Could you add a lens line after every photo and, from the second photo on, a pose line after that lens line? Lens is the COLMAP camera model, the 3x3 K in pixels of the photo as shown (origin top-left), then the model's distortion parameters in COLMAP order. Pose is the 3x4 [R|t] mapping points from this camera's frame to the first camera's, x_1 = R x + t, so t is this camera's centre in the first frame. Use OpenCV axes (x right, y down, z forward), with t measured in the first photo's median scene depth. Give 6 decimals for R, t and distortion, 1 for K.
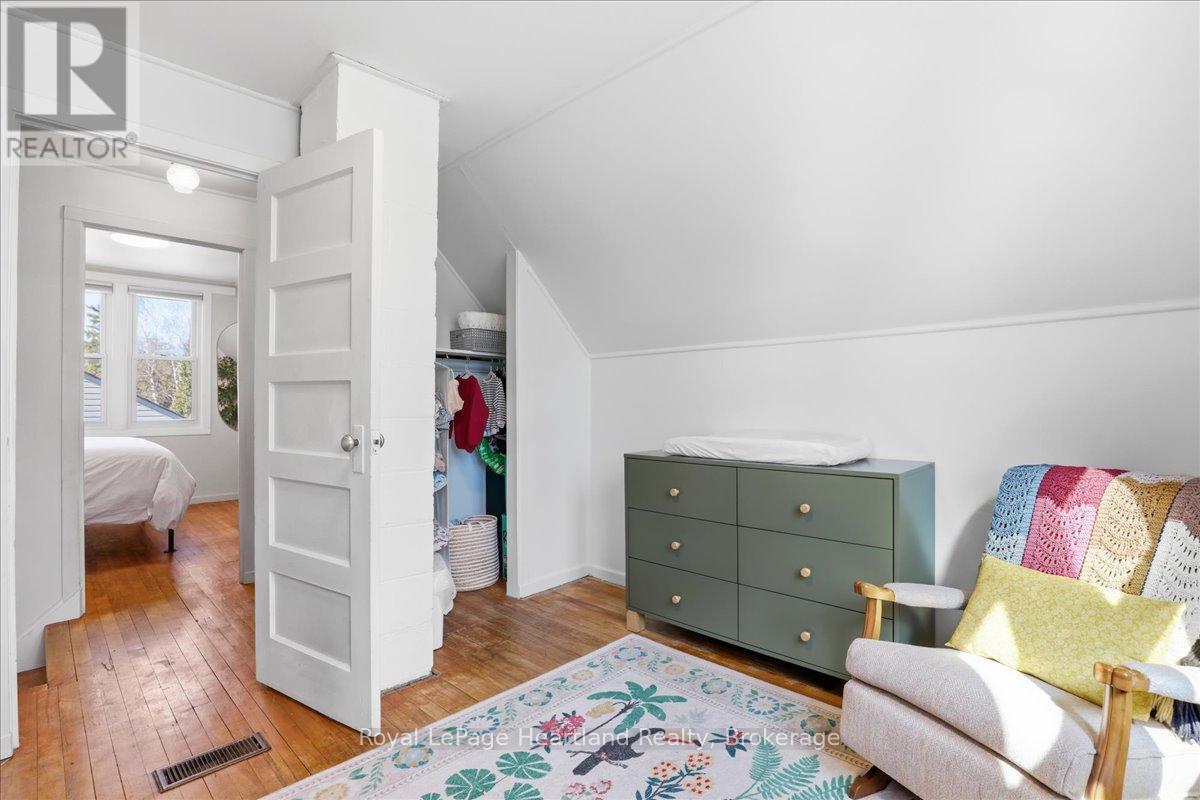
lens RADIAL K [[566.0, 0, 600.0], [0, 566.0, 400.0], [0, 0, 1]] dist [-0.024680, 0.000249]
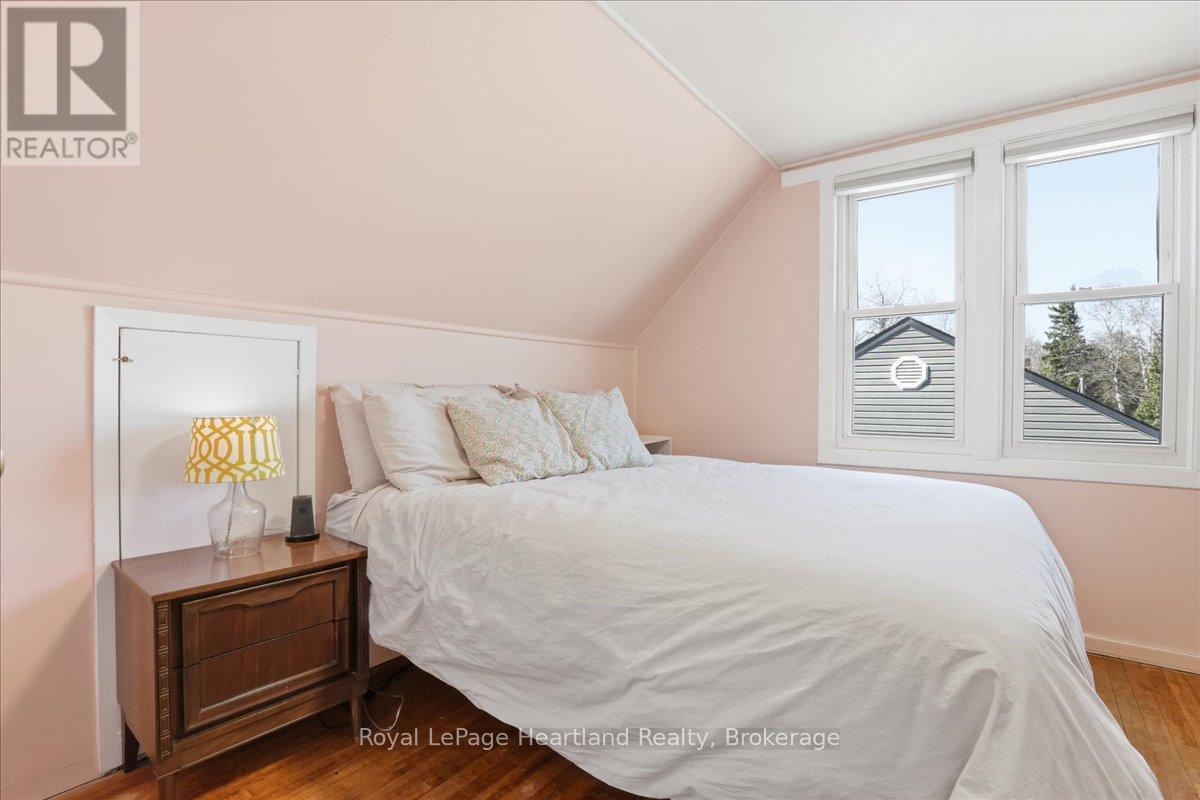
lens RADIAL K [[566.0, 0, 600.0], [0, 566.0, 400.0], [0, 0, 1]] dist [-0.024680, 0.000249]
pose [[0.141006, 0.007720, -0.989979, -0.394527], [-0.009759, 0.999932, 0.006408, 0.003753], [0.989961, 0.008758, 0.141072, 0.543943]]
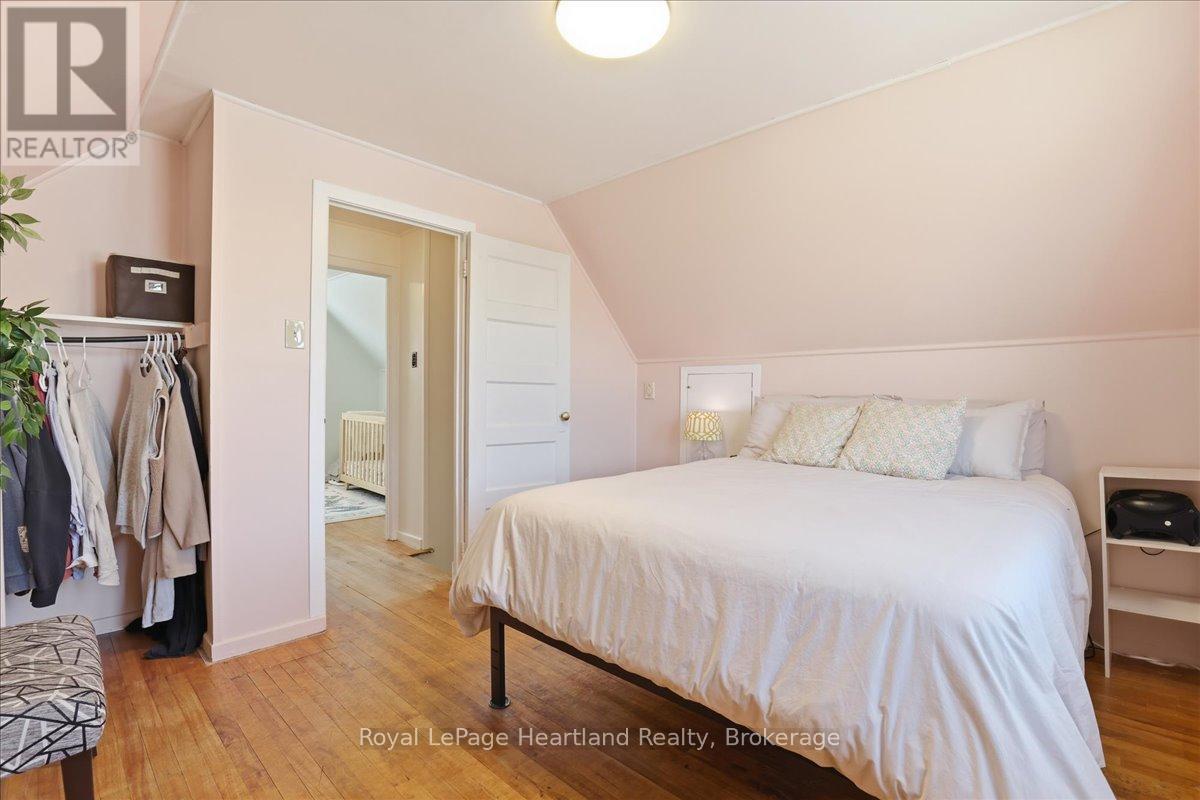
lens RADIAL K [[566.0, 0, 600.0], [0, 566.0, 400.0], [0, 0, 1]] dist [-0.024680, 0.000249]
pose [[-0.999936, -0.010039, -0.005262, -0.417957], [-0.010082, 0.999915, 0.008239, 0.003151], [0.005179, 0.008291, -0.999952, 0.604492]]
